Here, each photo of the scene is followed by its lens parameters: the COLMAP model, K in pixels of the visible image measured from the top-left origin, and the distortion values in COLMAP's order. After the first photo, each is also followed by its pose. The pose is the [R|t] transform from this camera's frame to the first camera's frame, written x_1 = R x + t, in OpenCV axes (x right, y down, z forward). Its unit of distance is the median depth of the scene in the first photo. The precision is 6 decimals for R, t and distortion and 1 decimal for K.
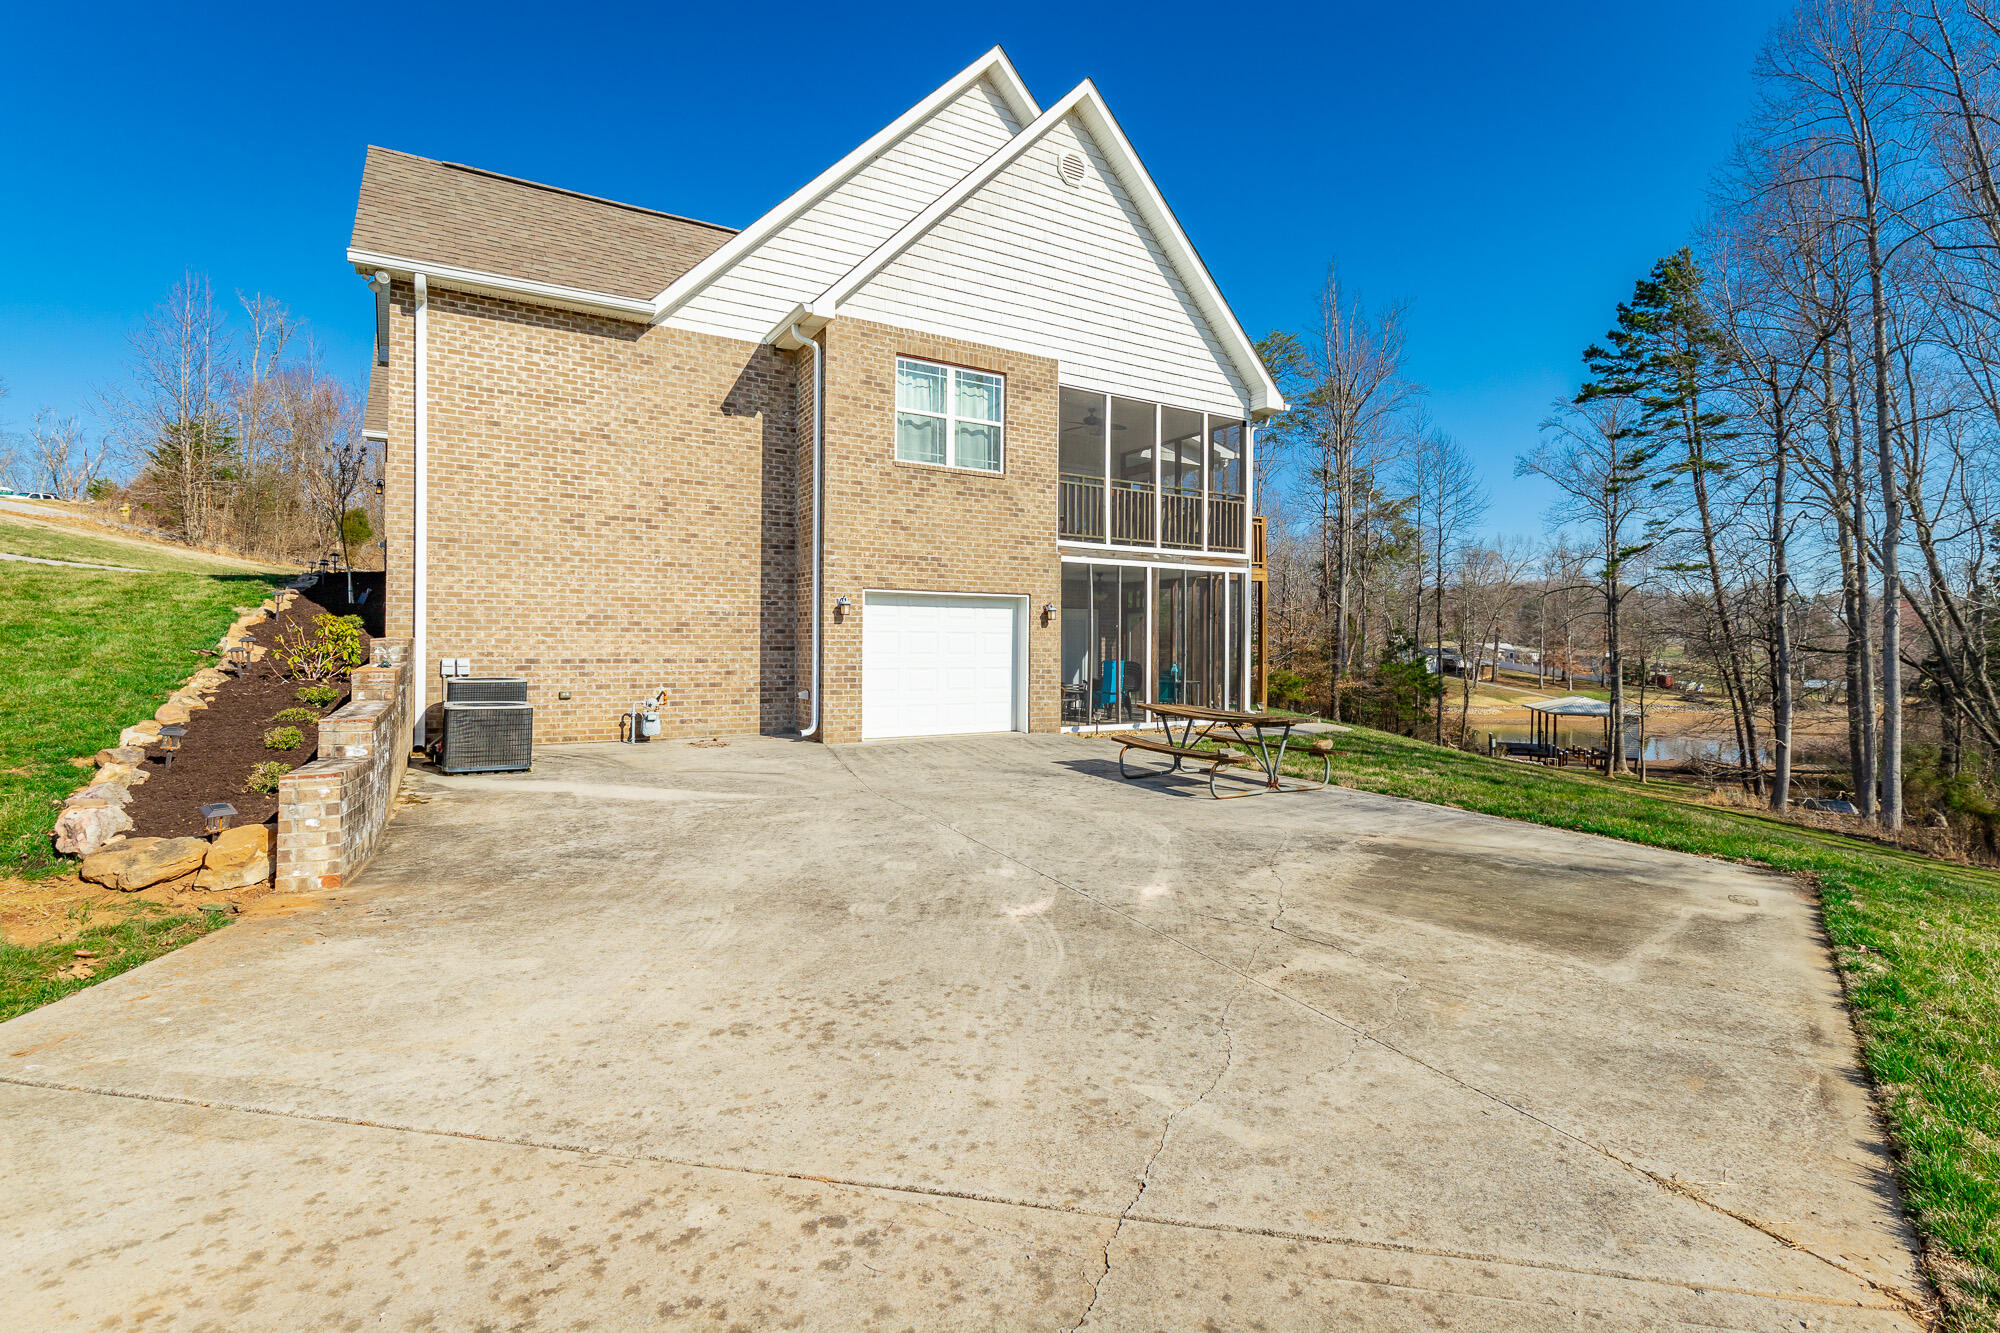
lens RADIAL K [[905.6, 0, 985.1], [0, 905.6, 632.6], [0, 0, 1]] dist [0.003124, -0.000089]
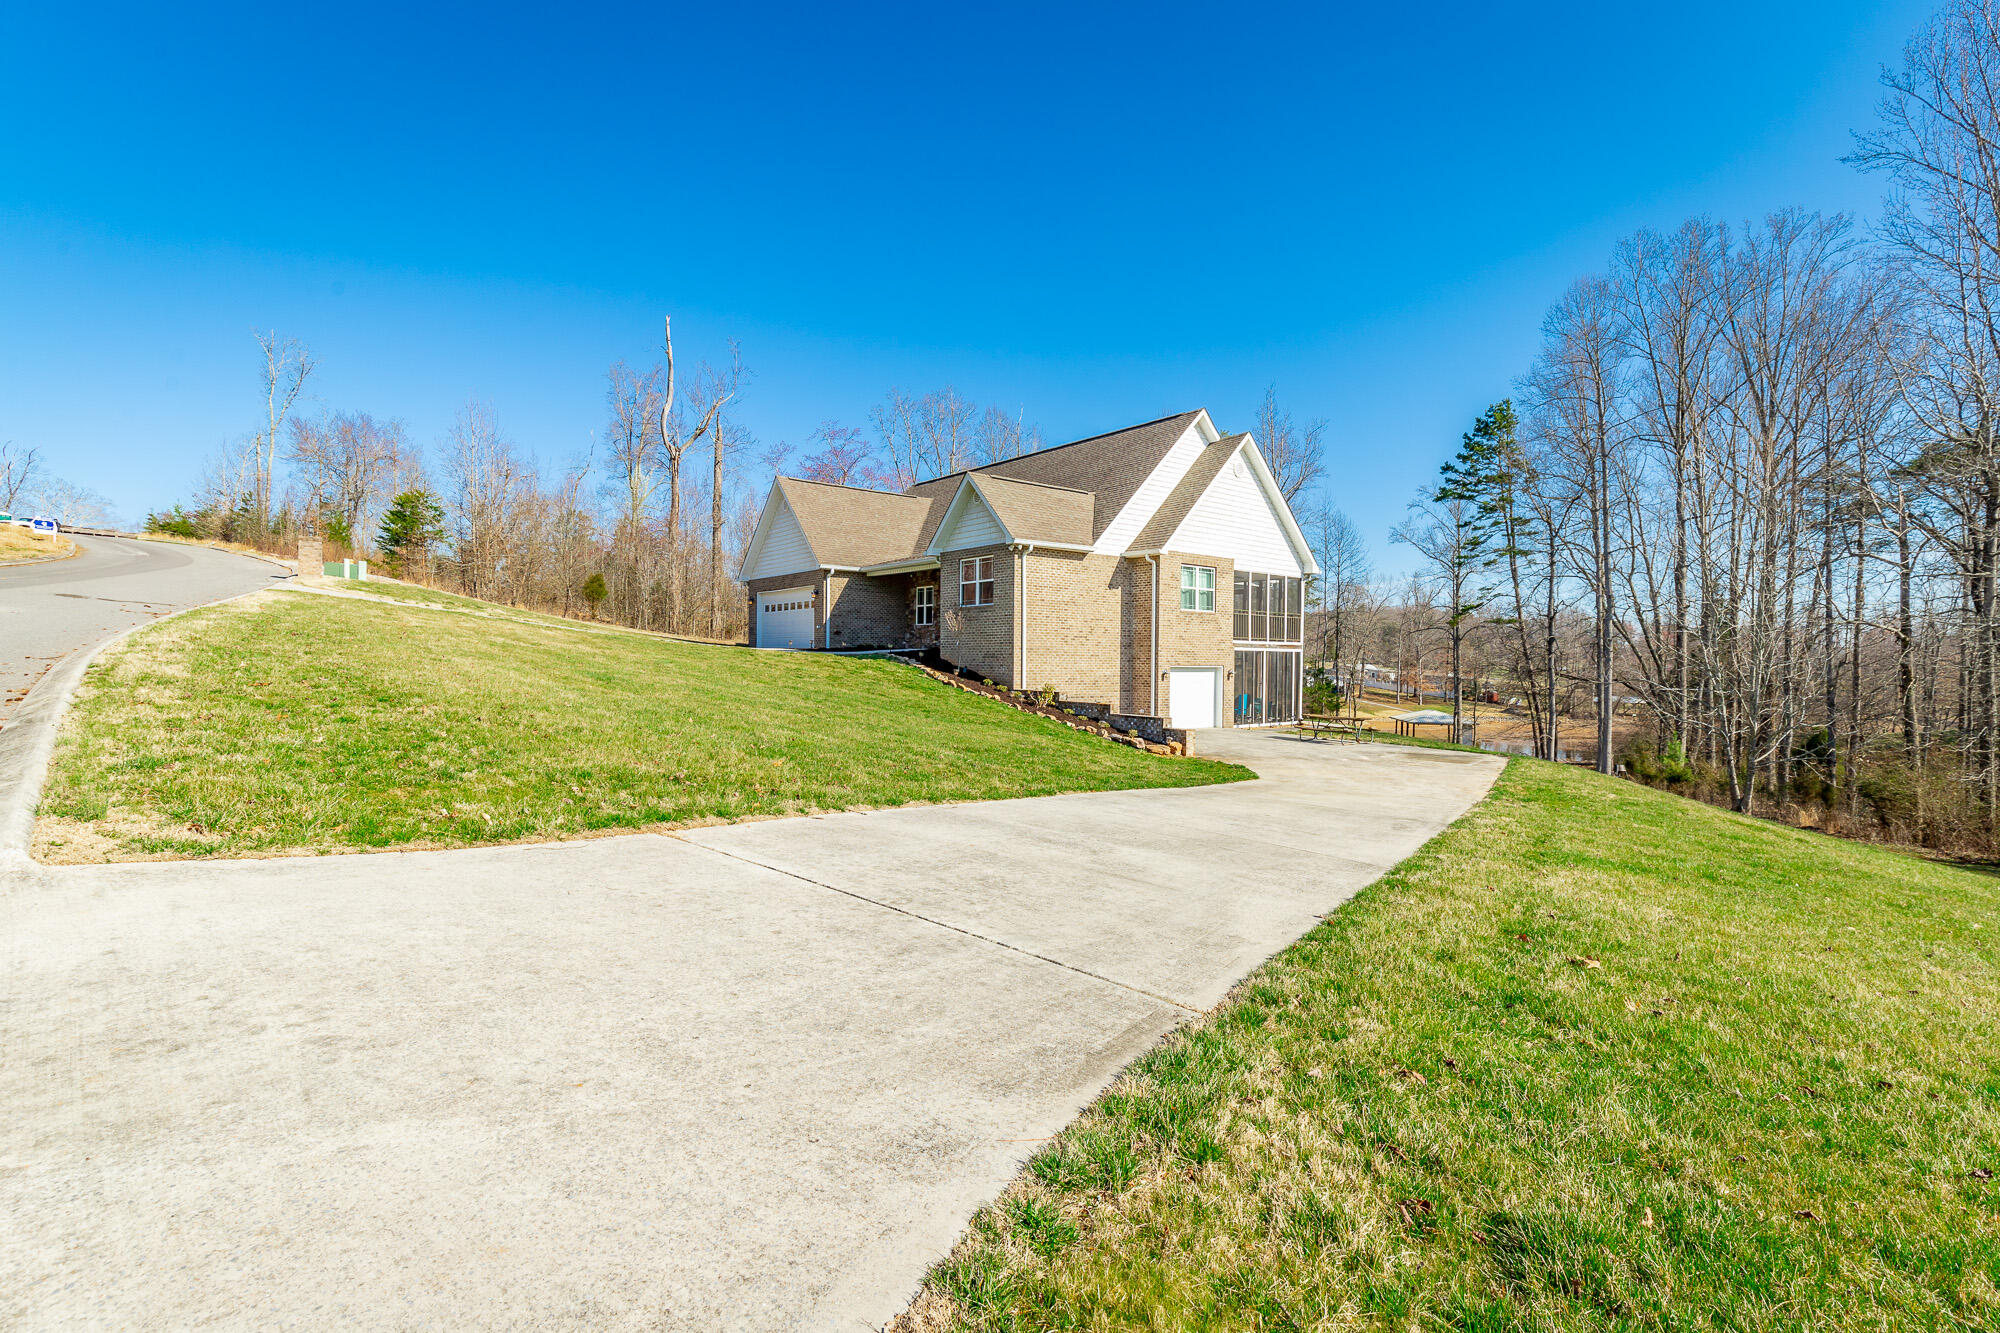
lens RADIAL K [[905.6, 0, 1010.4], [0, 905.6, 672.5], [0, 0, 1]] dist [0.003124, -0.000089]
pose [[0.988580, -0.000194, 0.150694, -0.689149], [-0.003602, 0.999683, 0.024914, -0.067108], [-0.150651, -0.025172, 0.988267, -0.962797]]
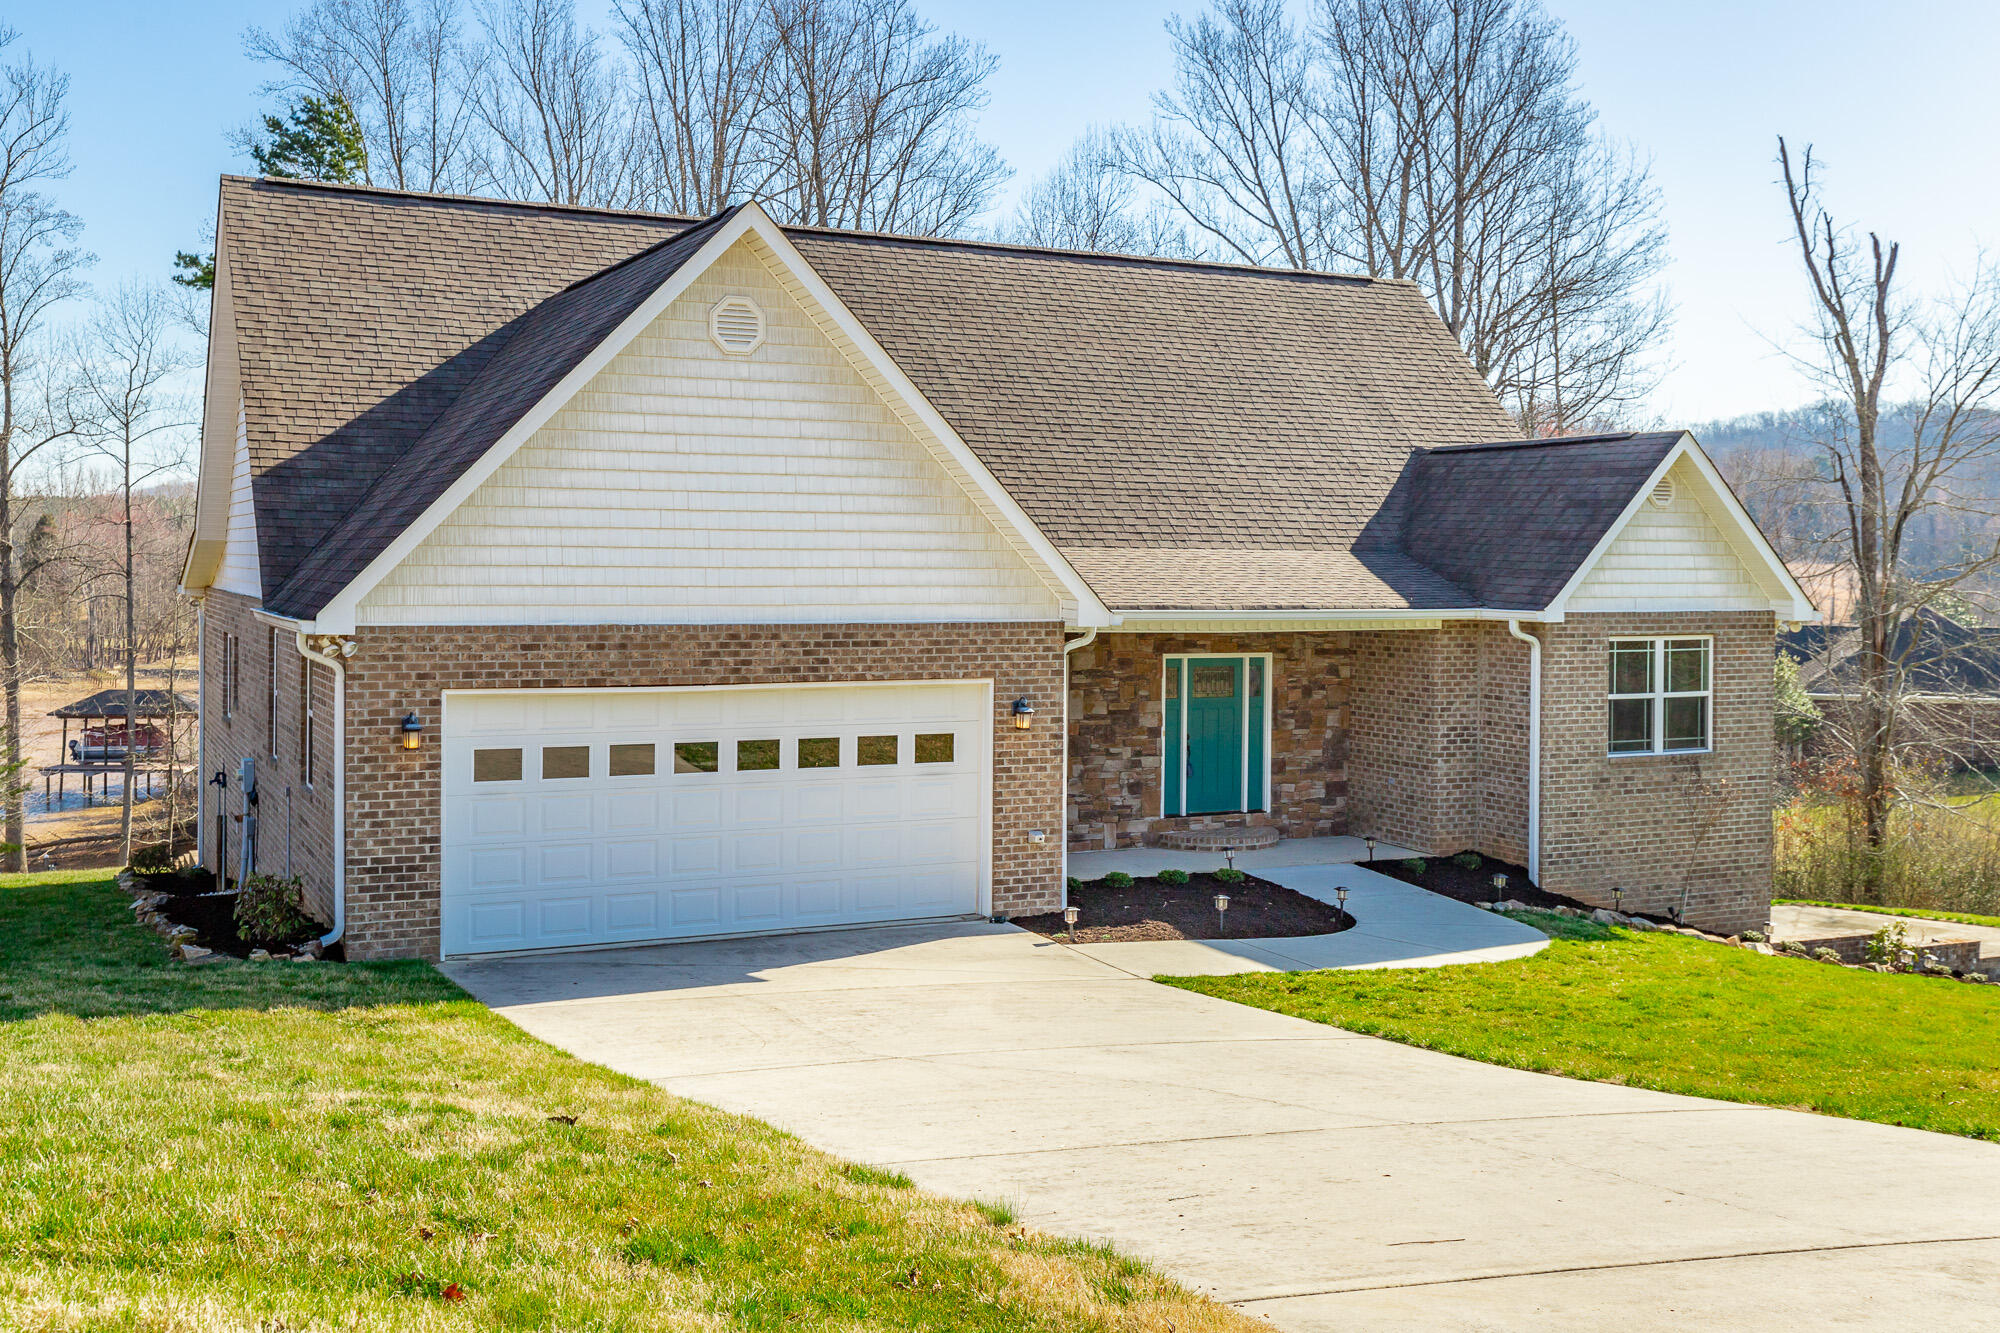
lens RADIAL K [[1958.8, 0, 1008.7], [0, 1958.8, 586.3], [0, 0, 1]] dist [-0.000827, 0.000000]
pose [[0.071790, -0.023155, 0.997151, -2.050031], [-0.020564, 0.999484, 0.024690, -0.310209], [-0.997208, -0.022278, 0.071277, 1.163677]]
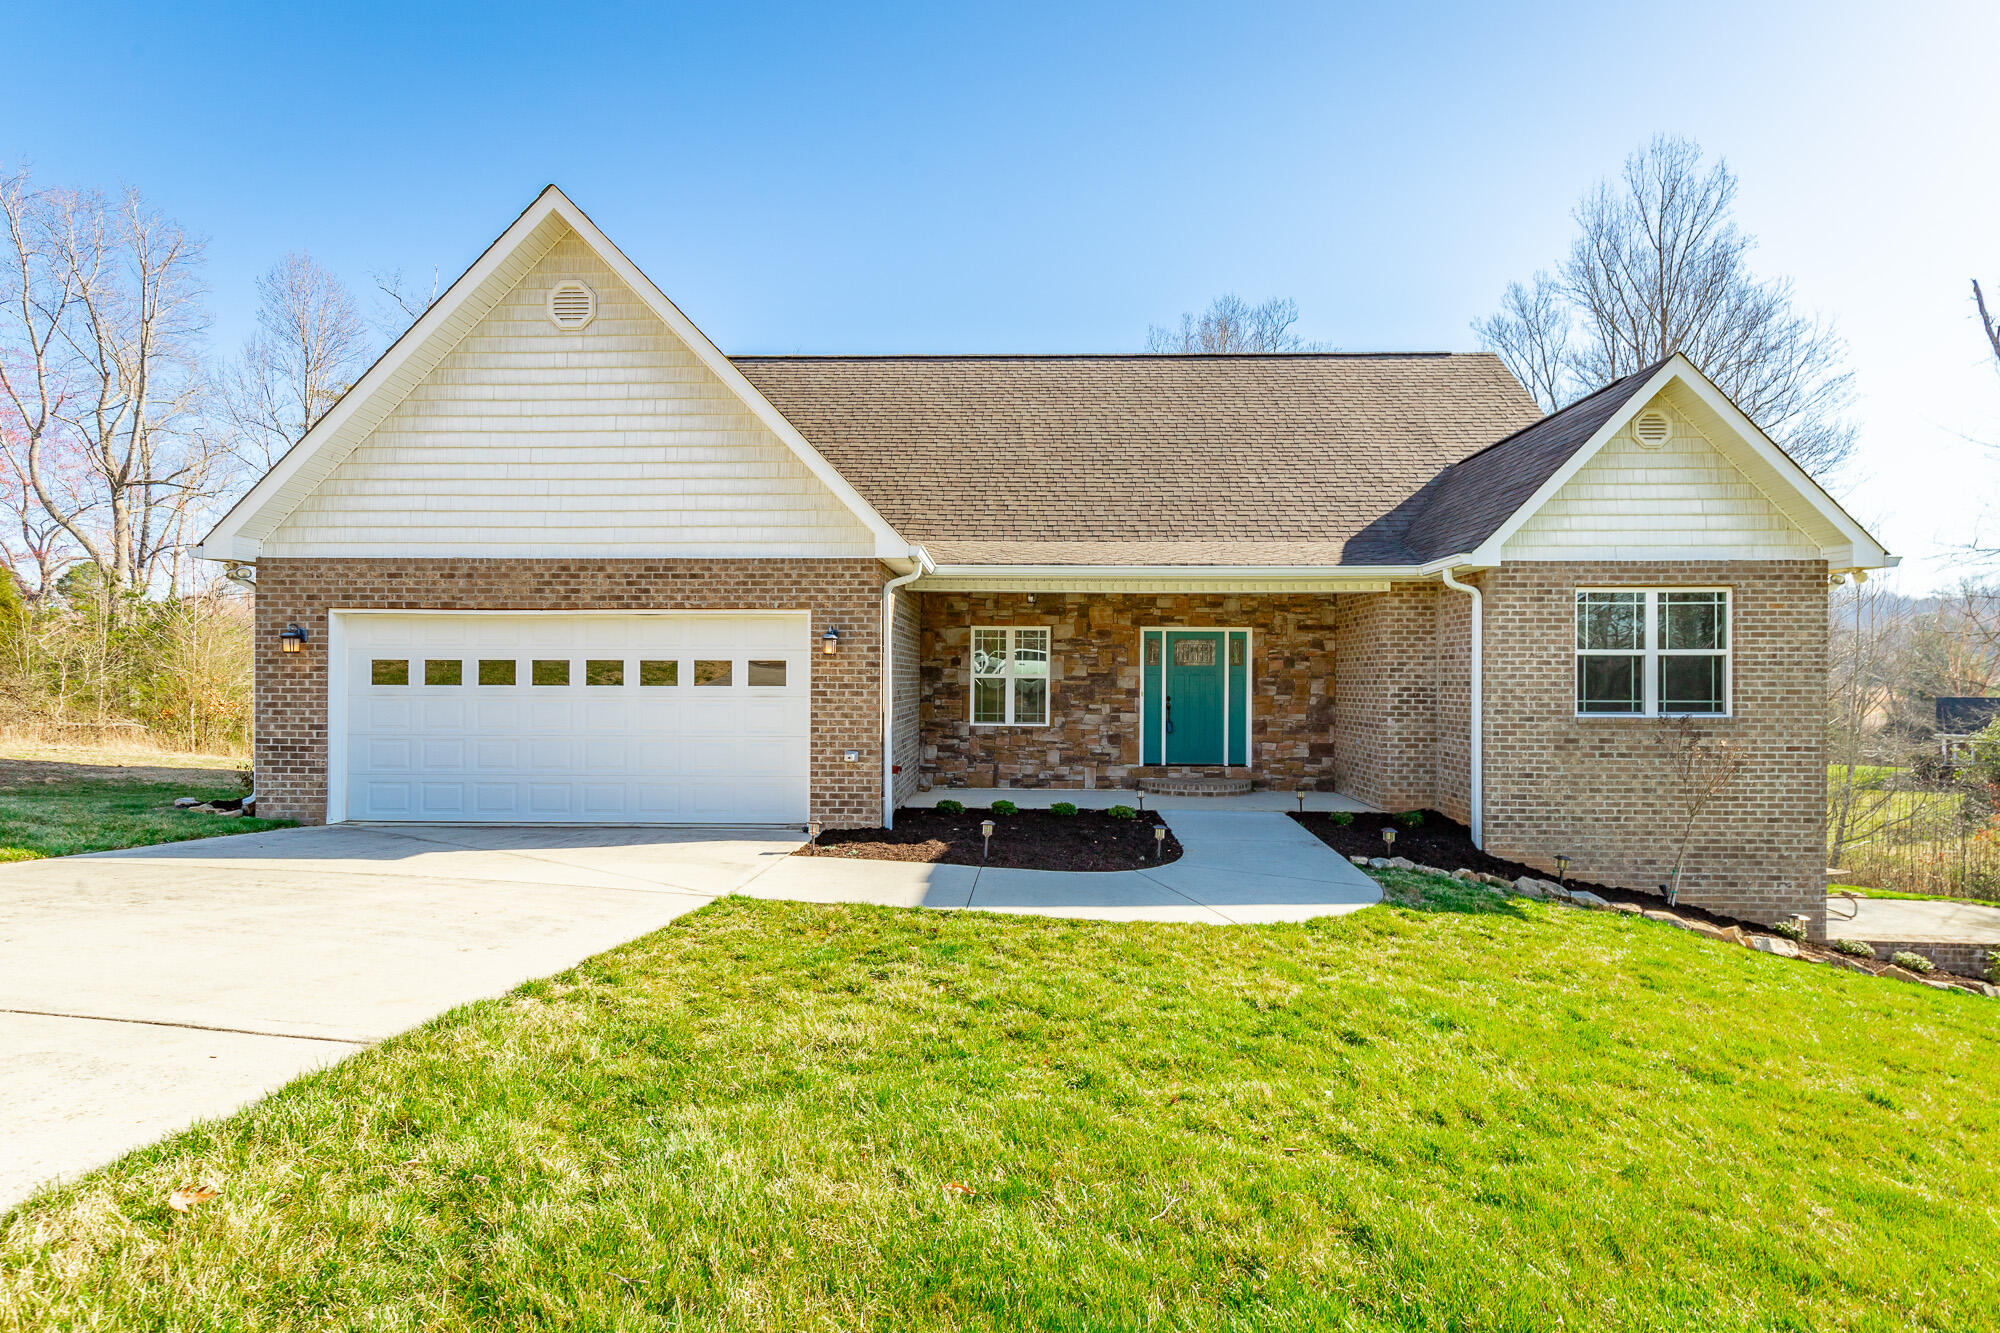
lens RADIAL K [[905.6, 0, 997.7], [0, 905.6, 677.5], [0, 0, 1]] dist [0.003124, -0.000089]
pose [[0.525072, -0.007720, 0.851023, -1.288800], [-0.008635, 0.999859, 0.014398, -0.185036], [-0.851014, -0.014909, 0.524932, 0.821299]]
